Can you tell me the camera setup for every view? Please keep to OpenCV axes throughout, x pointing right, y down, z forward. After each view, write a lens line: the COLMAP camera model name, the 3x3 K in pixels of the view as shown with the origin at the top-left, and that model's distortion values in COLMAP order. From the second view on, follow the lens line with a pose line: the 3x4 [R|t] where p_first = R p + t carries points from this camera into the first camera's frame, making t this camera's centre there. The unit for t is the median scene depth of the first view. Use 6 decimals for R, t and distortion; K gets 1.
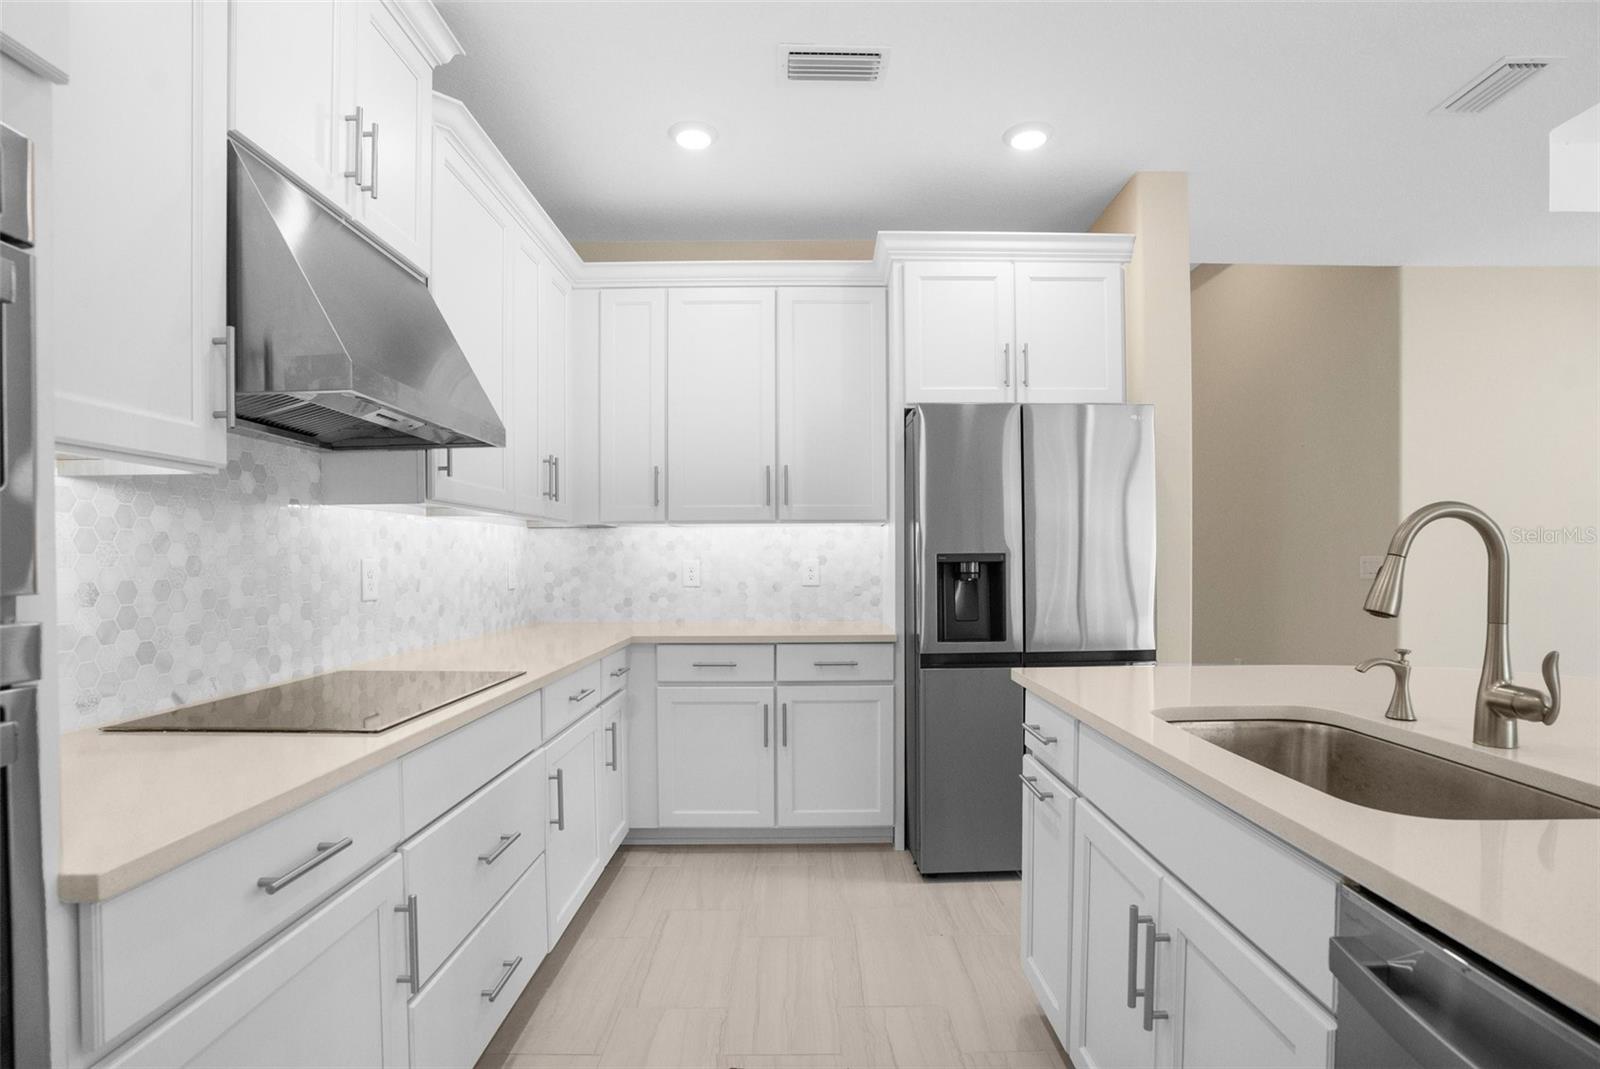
lens RADIAL K [[780.1, 0, 821.0], [0, 780.1, 568.0], [0, 0, 1]] dist [-0.015579, 0.000362]
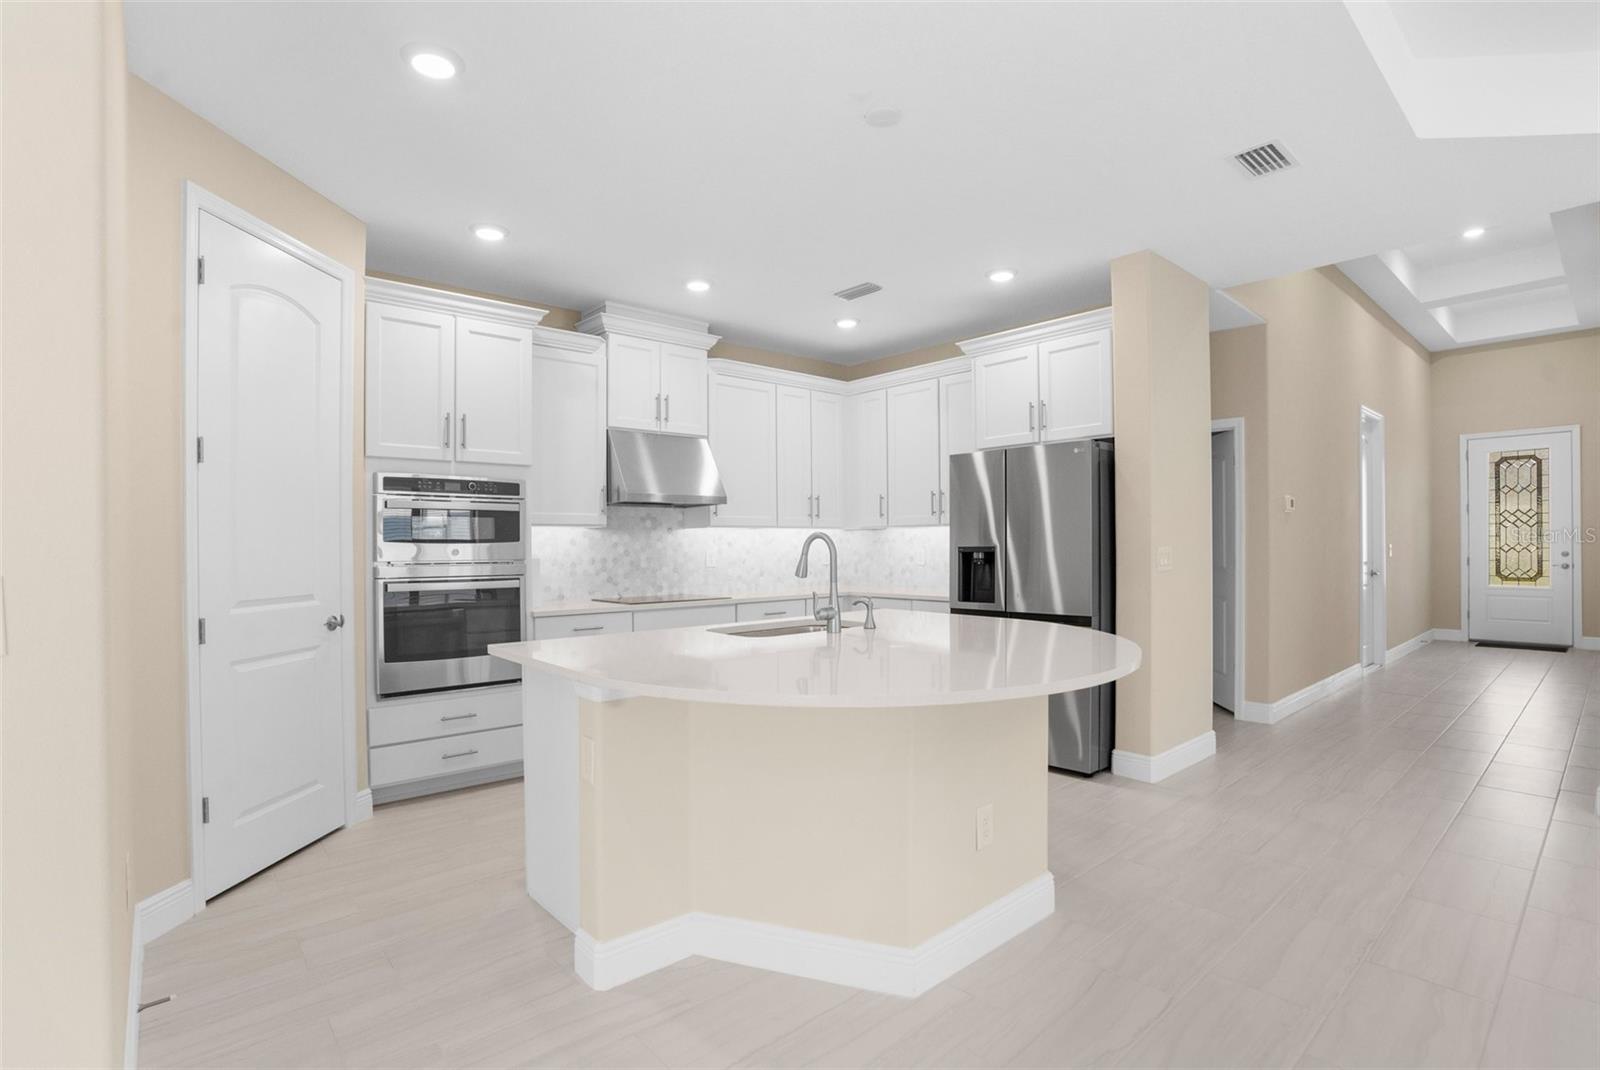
lens RADIAL K [[793.6, 0, 811.7], [0, 793.6, 540.2], [0, 0, 1]] dist [-0.002101, -0.000272]
pose [[0.663245, -0.004661, -0.748388, 1.575653], [-0.003906, 0.999945, -0.009688, -0.019816], [0.748392, 0.009349, 0.663191, -0.419122]]
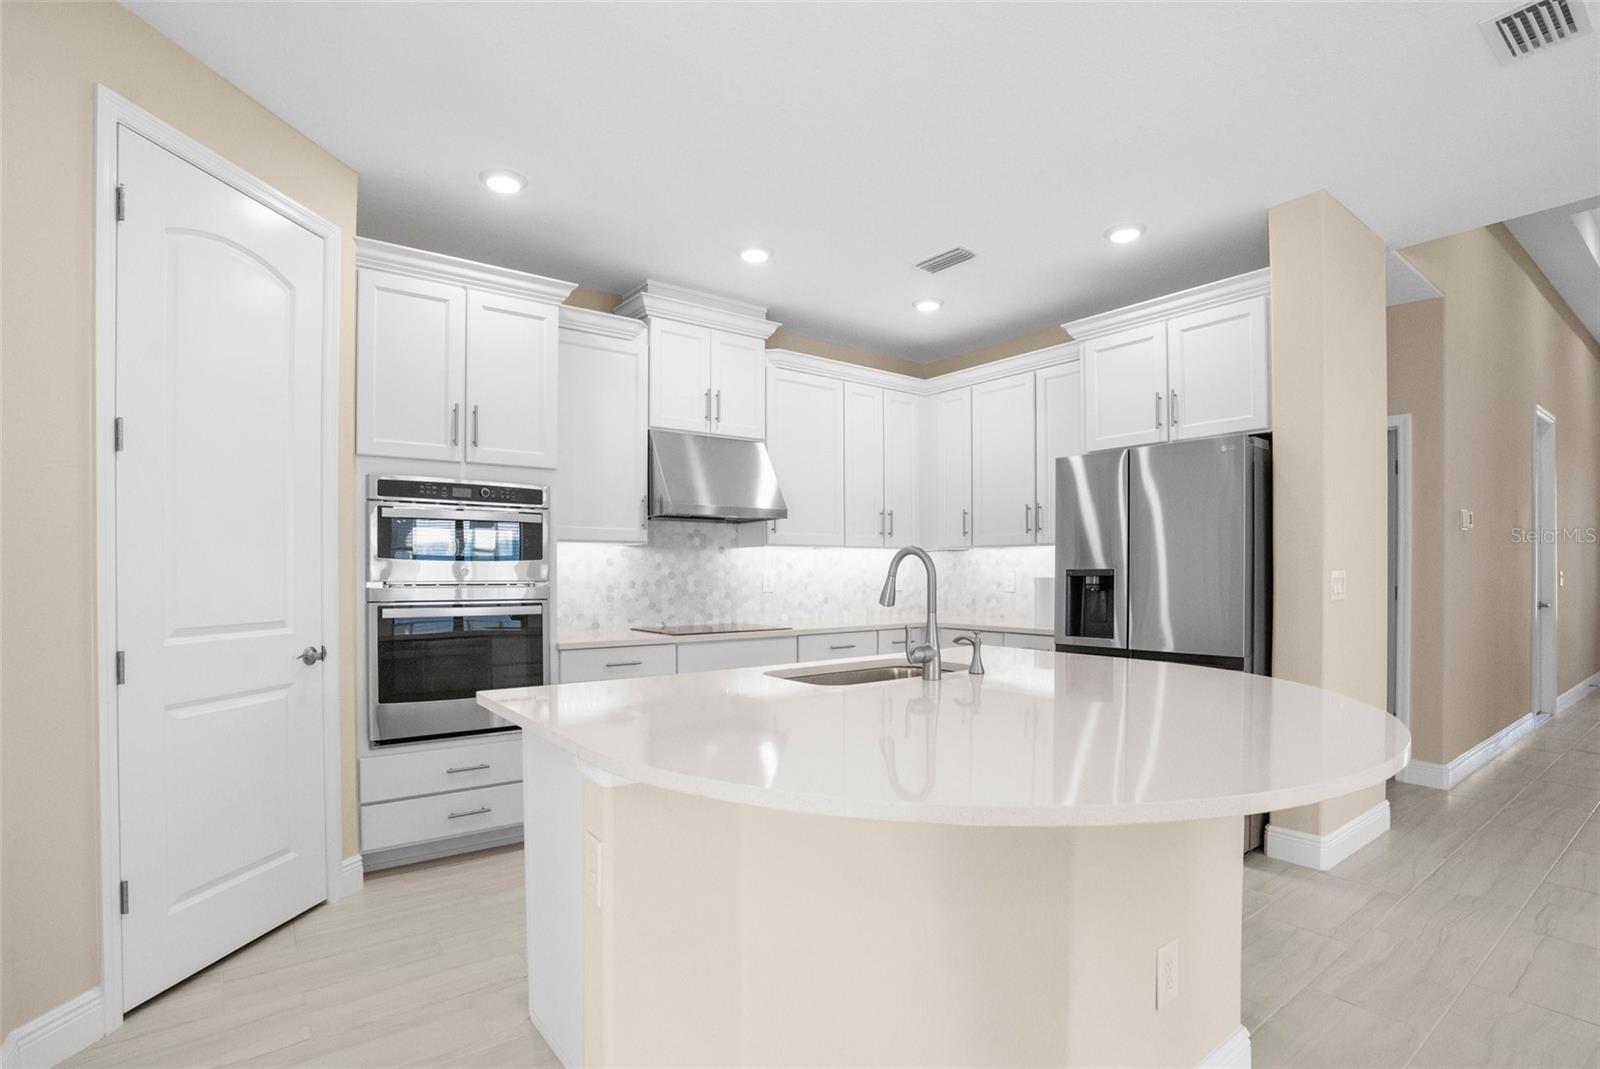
lens RADIAL K [[801.9, 0, 804.1], [0, 801.9, 570.6], [0, 0, 1]] dist [-0.000818, 0.000226]
pose [[0.601569, 0.001462, -0.798820, 1.288557], [-0.009453, 0.999941, -0.005289, -0.005861], [0.798765, 0.010733, 0.601547, -0.228931]]
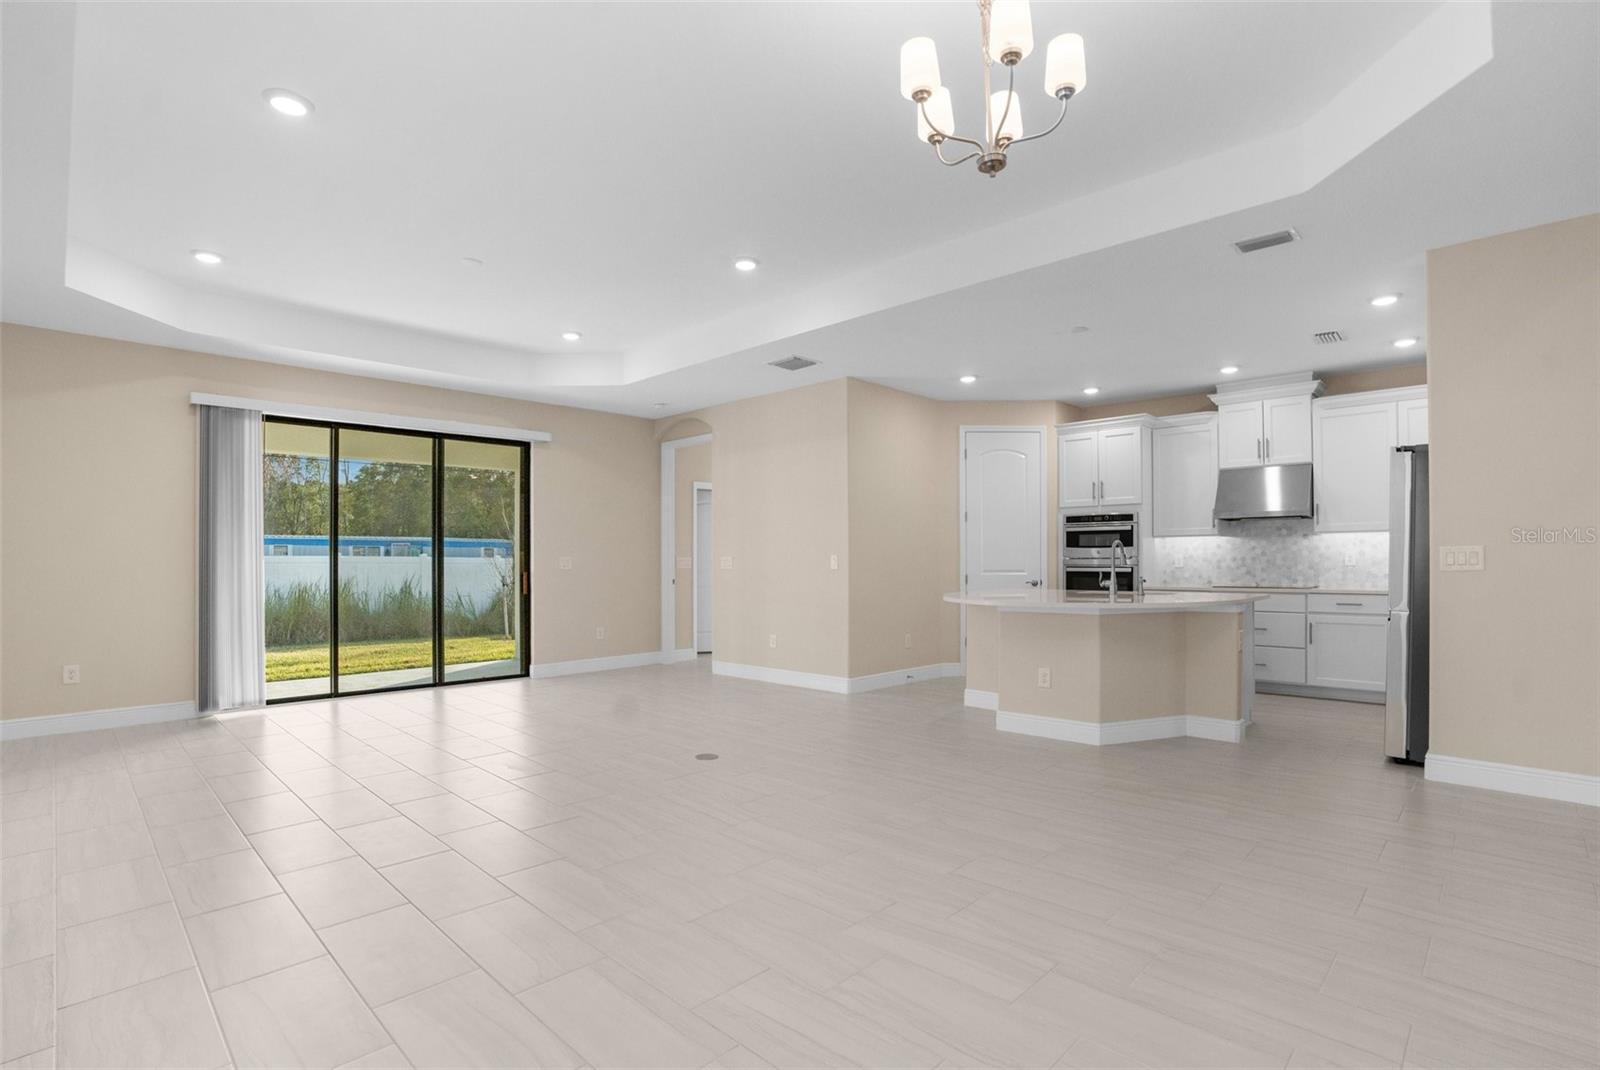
lens RADIAL K [[766.2, 0, 803.8], [0, 766.2, 558.0], [0, 0, 1]] dist [-0.037435, -0.000304]
pose [[-0.696962, 0.005539, -0.717087, 3.038284], [-0.000688, 0.999965, 0.008392, -0.009430], [0.717108, 0.006342, -0.696933, 1.611824]]
